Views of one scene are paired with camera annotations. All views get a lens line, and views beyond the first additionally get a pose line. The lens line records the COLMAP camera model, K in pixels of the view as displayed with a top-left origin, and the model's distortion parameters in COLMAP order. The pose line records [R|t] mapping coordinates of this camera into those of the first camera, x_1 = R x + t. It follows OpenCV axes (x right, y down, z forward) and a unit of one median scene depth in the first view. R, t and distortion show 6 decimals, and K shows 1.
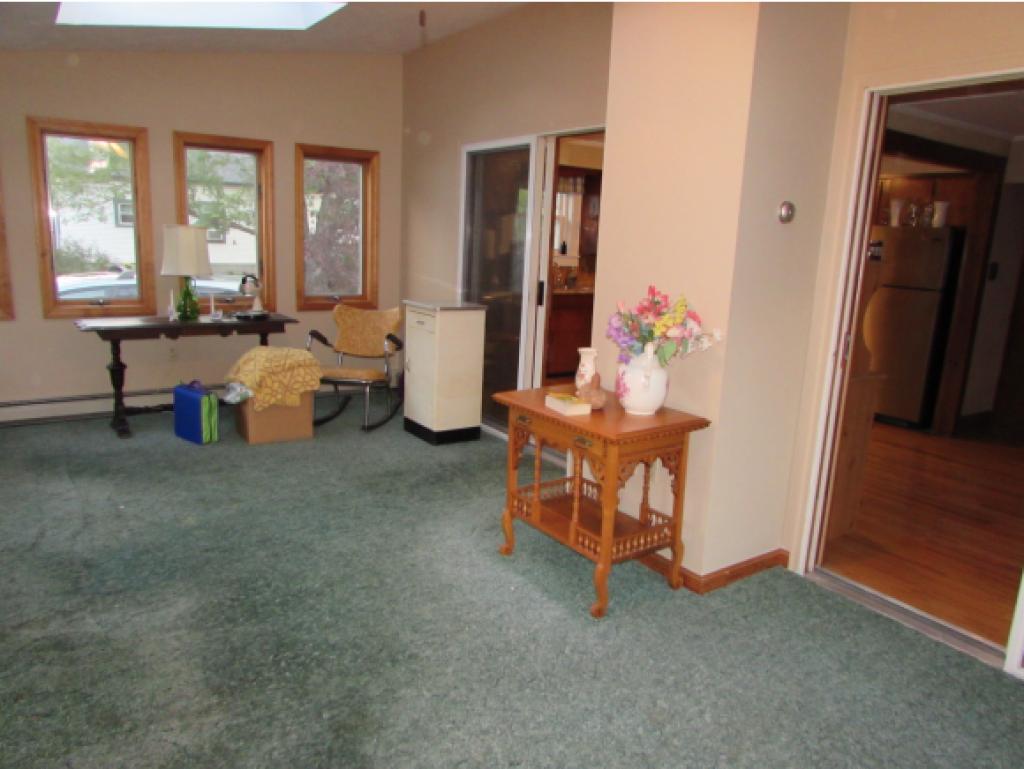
lens RADIAL K [[726.1, 0, 516.8], [0, 726.1, 386.7], [0, 0, 1]] dist [-0.038988, 0.023148]
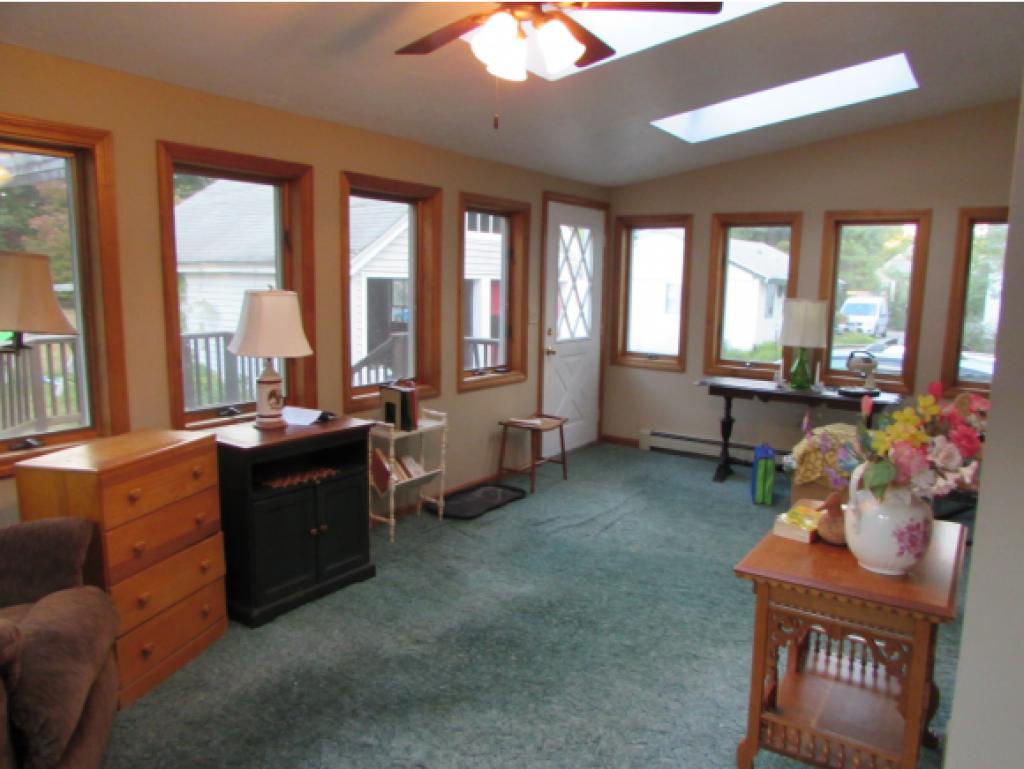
lens RADIAL K [[726.1, 0, 516.8], [0, 726.1, 383.9], [0, 0, 1]] dist [-0.038988, 0.023148]
pose [[0.363058, 0.101741, -0.926195, 0.499505], [-0.201411, 0.979089, 0.028600, -0.064158], [0.909737, 0.176163, 0.375958, 0.321442]]
